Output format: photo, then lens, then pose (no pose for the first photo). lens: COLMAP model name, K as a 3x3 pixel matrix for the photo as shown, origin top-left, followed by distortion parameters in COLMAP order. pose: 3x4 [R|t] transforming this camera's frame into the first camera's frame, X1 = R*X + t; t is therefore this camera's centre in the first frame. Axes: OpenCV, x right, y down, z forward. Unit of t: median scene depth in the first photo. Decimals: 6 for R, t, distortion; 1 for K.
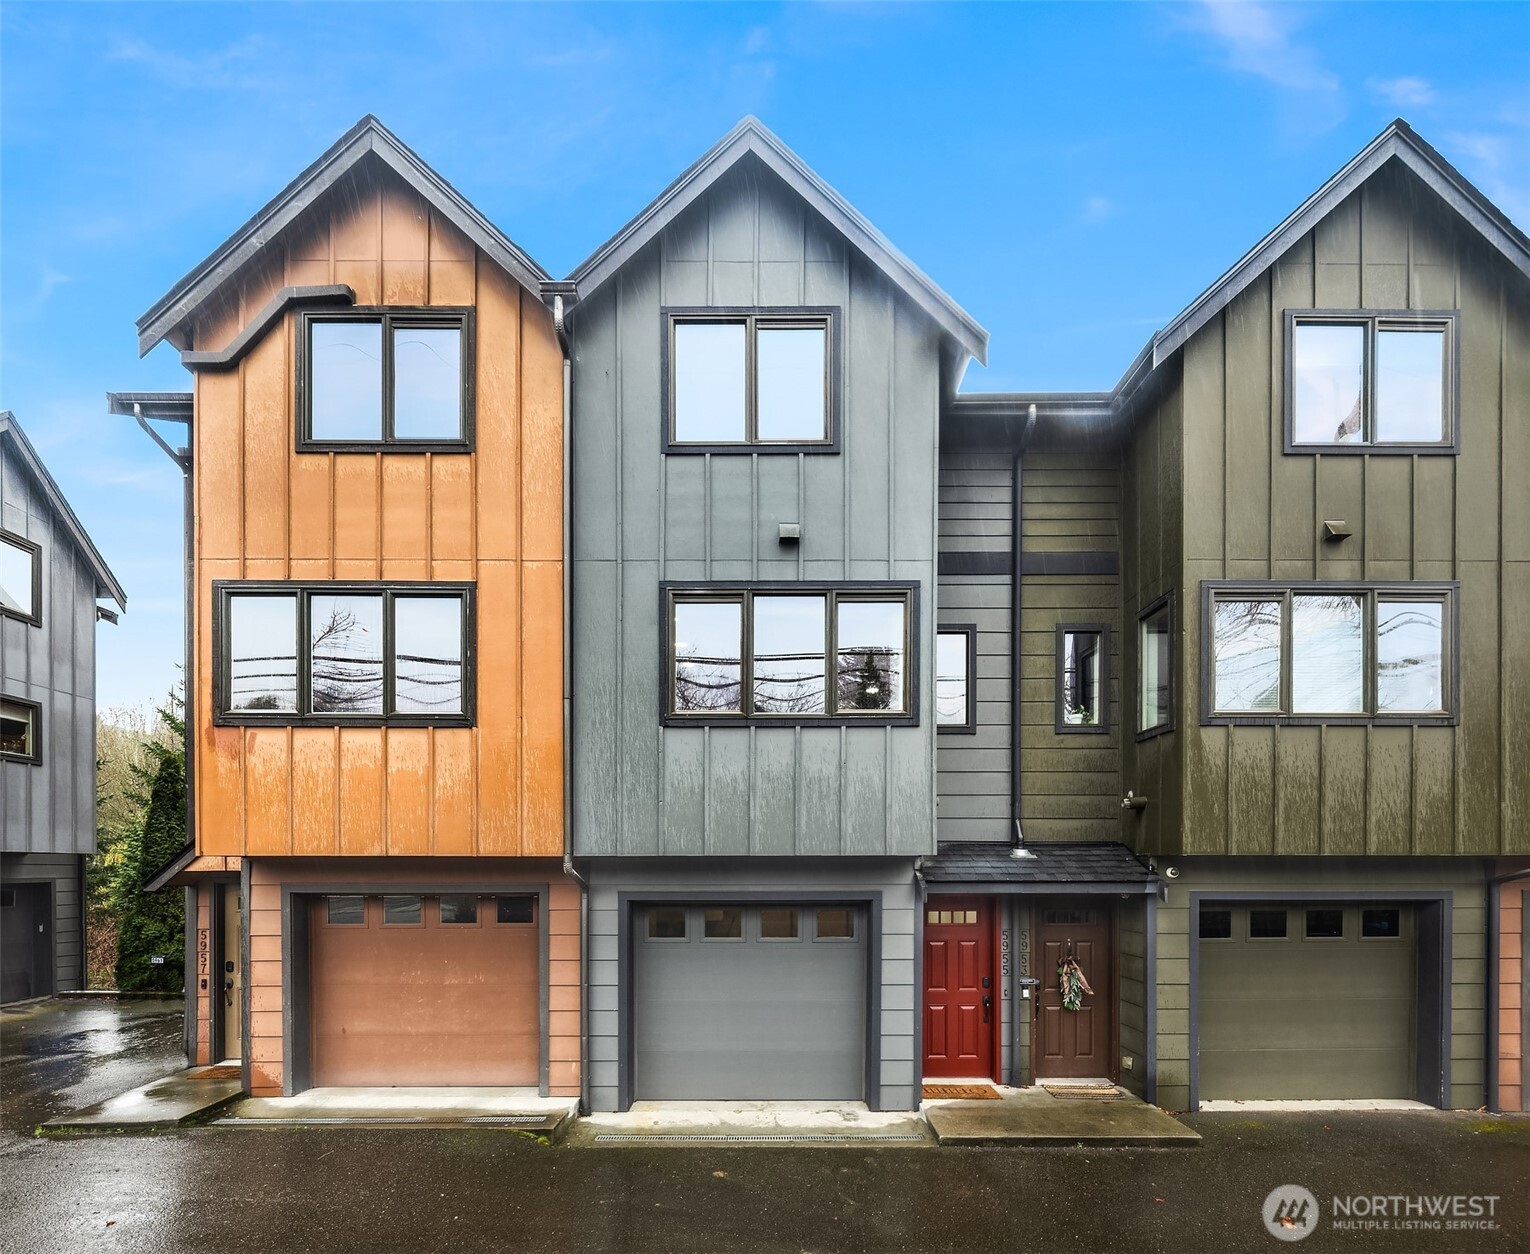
lens RADIAL K [[769.7, 0, 764.3], [0, 769.7, 680.0], [0, 0, 1]] dist [-0.001186, -0.000680]
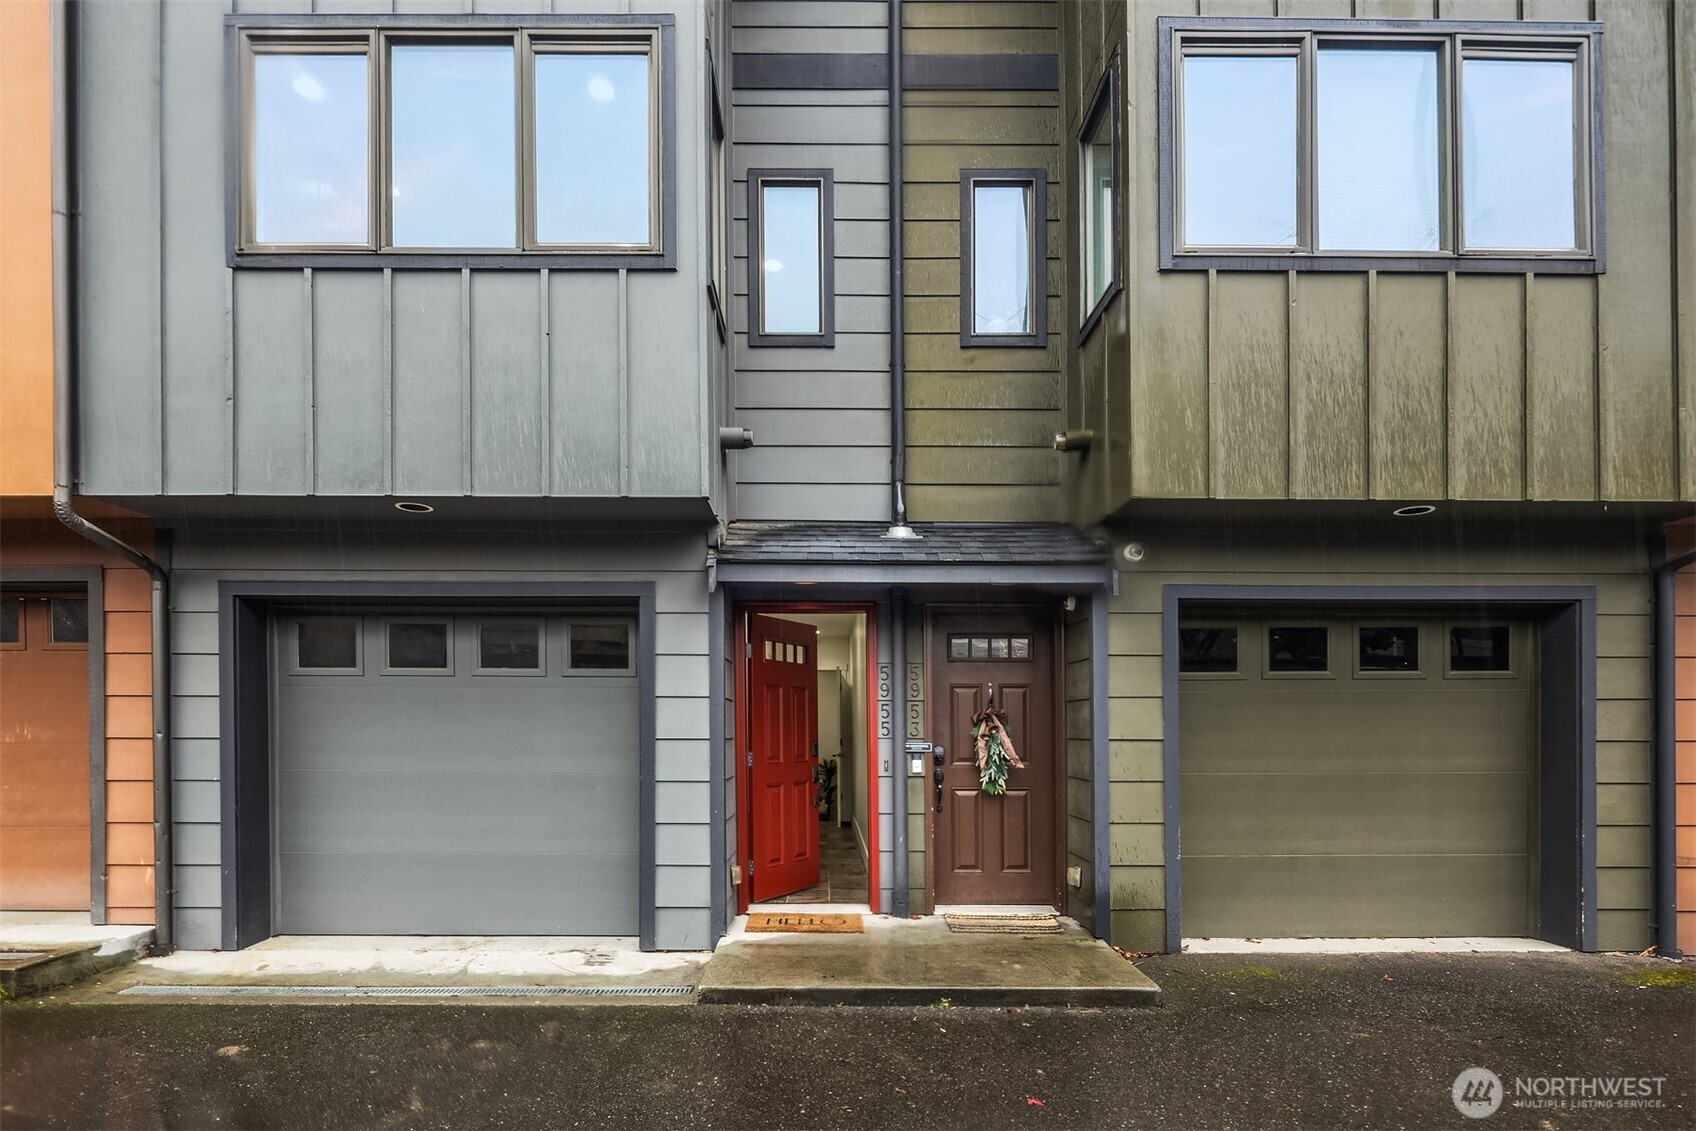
lens RADIAL K [[822.3, 0, 850.6], [0, 822.3, 519.5], [0, 0, 1]] dist [-0.000405, -0.000428]
pose [[0.999972, 0.006009, 0.004449, 0.302159], [-0.005920, 0.999787, -0.019747, 0.235864], [-0.004566, 0.019720, 0.999795, 0.350694]]
